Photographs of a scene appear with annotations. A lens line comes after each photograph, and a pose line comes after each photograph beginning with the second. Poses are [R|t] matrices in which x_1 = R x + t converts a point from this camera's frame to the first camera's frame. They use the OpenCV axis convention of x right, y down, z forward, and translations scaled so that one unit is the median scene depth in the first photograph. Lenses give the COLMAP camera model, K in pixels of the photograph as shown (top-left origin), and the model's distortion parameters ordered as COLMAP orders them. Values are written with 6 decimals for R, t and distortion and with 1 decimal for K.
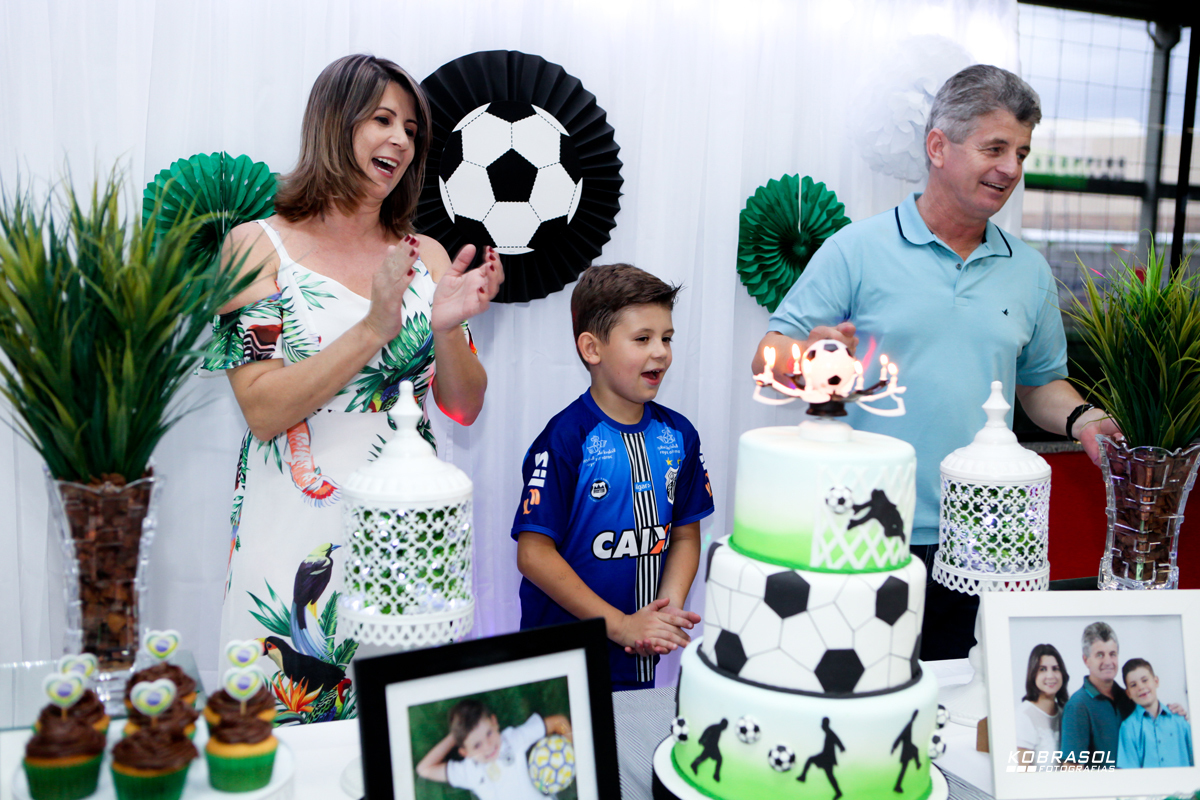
lens RADIAL K [[1304.6, 0, 600.0], [0, 1304.6, 400.0], [0, 0, 1]] dist [-0.035005, 0.030745]
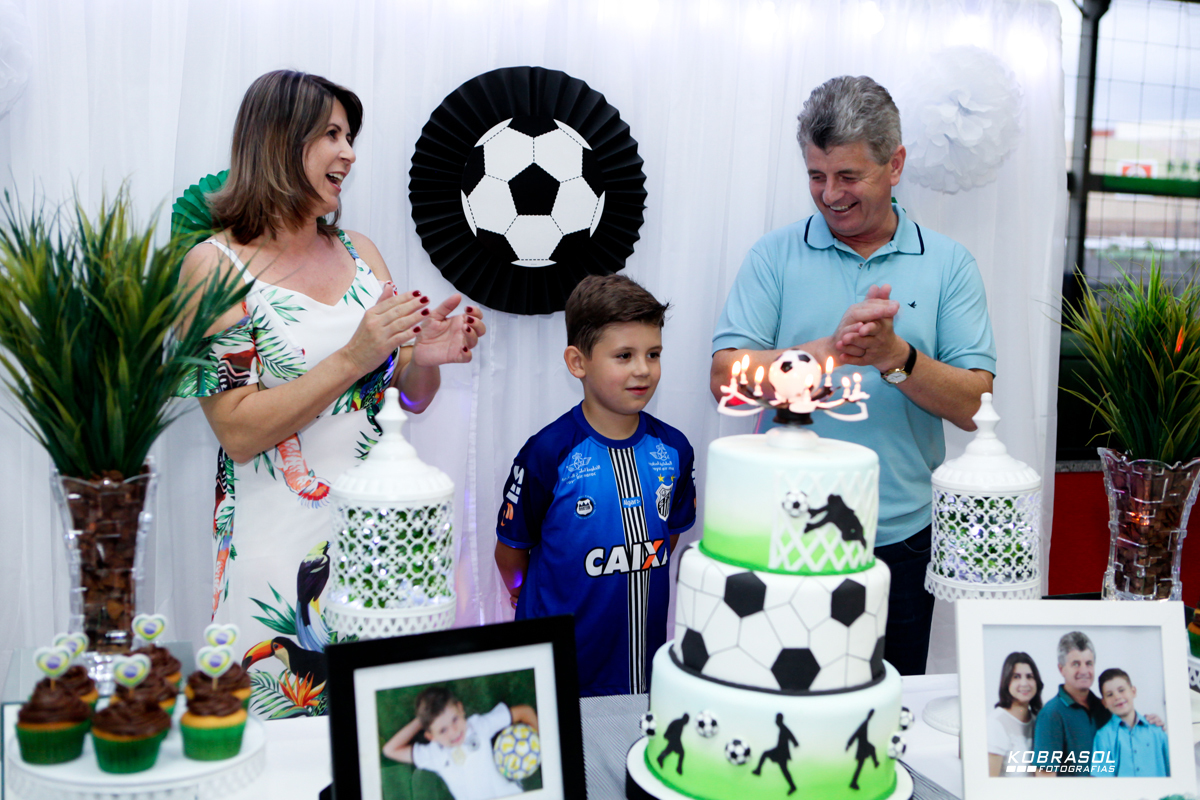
lens RADIAL K [[1376.1, 0, 600.0], [0, 1376.1, 400.0], [0, 0, 1]] dist [-0.028894, 0.015963]
pose [[0.997433, 0.006436, -0.071316, 0.100576], [-0.007419, 0.999881, -0.013530, 0.009382], [0.071220, 0.014024, 0.997362, -0.100517]]
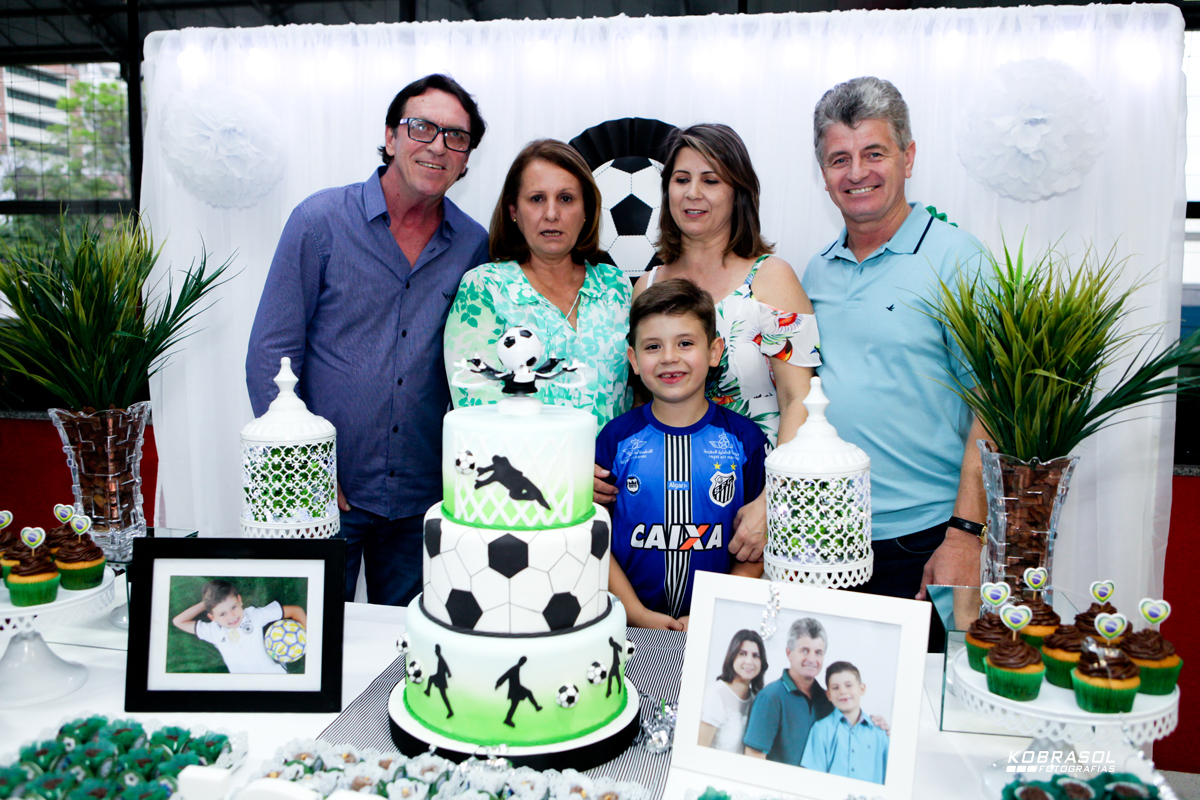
lens RADIAL K [[979.6, 0, 600.0], [0, 979.6, 400.0], [0, 0, 1]] dist [-0.128914, 0.205843]
pose [[0.831648, 0.042126, -0.553703, 0.723234], [-0.050376, 0.998730, 0.000321, 0.014797], [0.553014, 0.027626, 0.832714, 0.324870]]
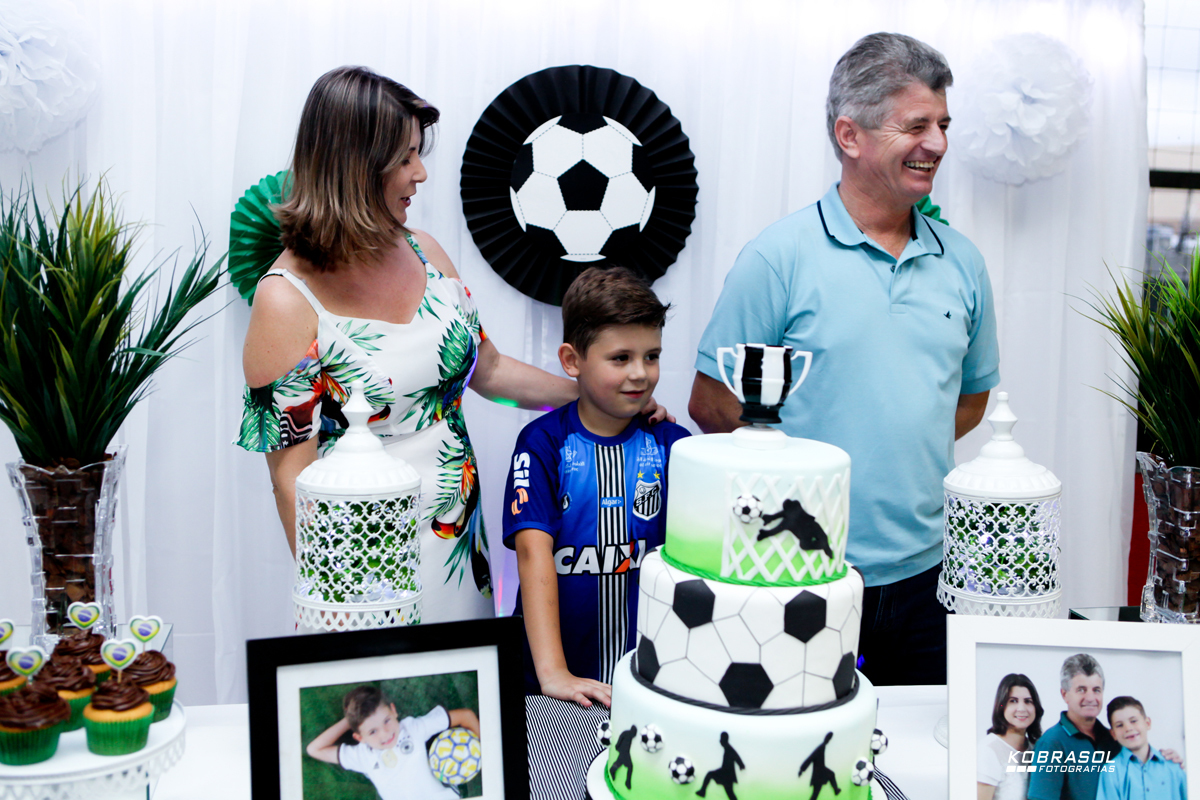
lens RADIAL K [[1258.4, 0, 573.8], [0, 1258.4, 379.6], [0, 0, 1]] dist [-0.050333, 0.051523]
pose [[0.973458, 0.017165, -0.228221, 0.256352], [-0.021939, 0.999590, -0.018398, 0.000196], [0.227812, 0.022917, 0.973436, 0.053635]]
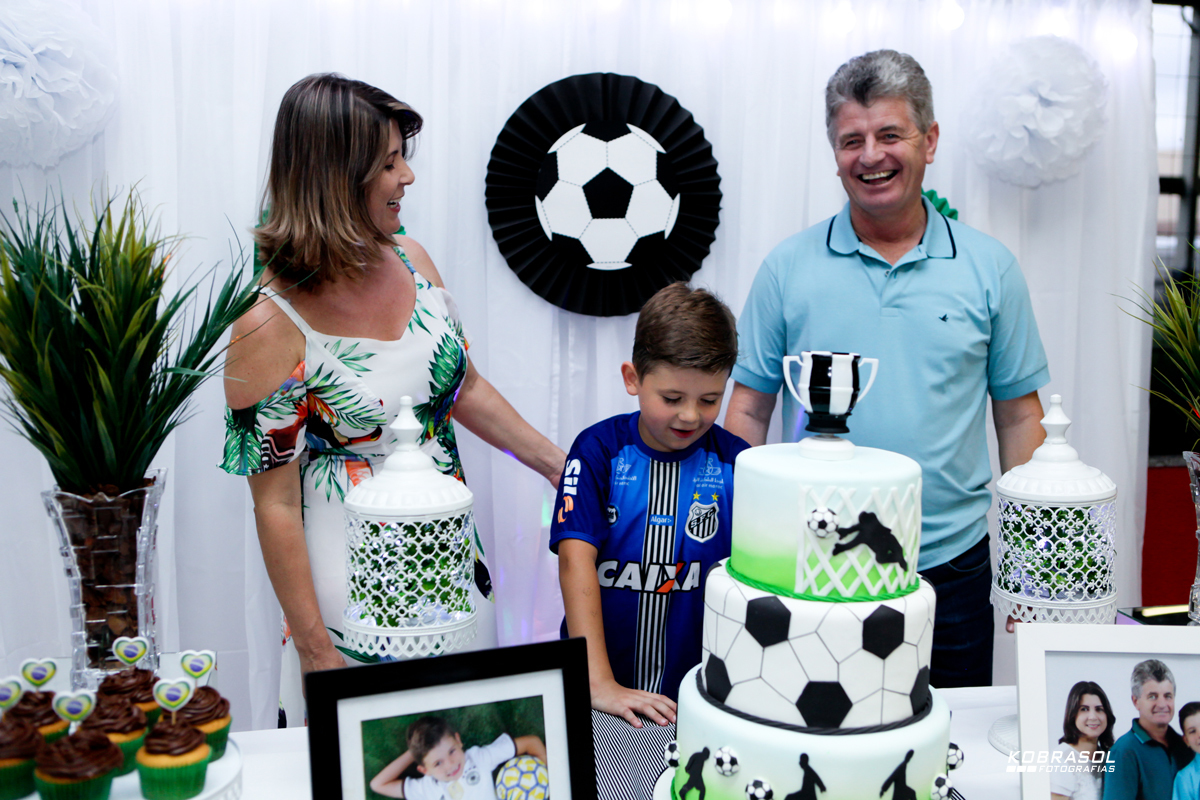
lens RADIAL K [[1197.2, 0, 600.0], [0, 1197.2, 400.0], [0, 0, 1]] dist [-0.057252, 0.081649]
pose [[0.980520, 0.001193, -0.196417, 0.185502], [-0.002035, 0.999990, -0.004084, -0.007795], [0.196410, 0.004404, 0.980512, 0.117979]]
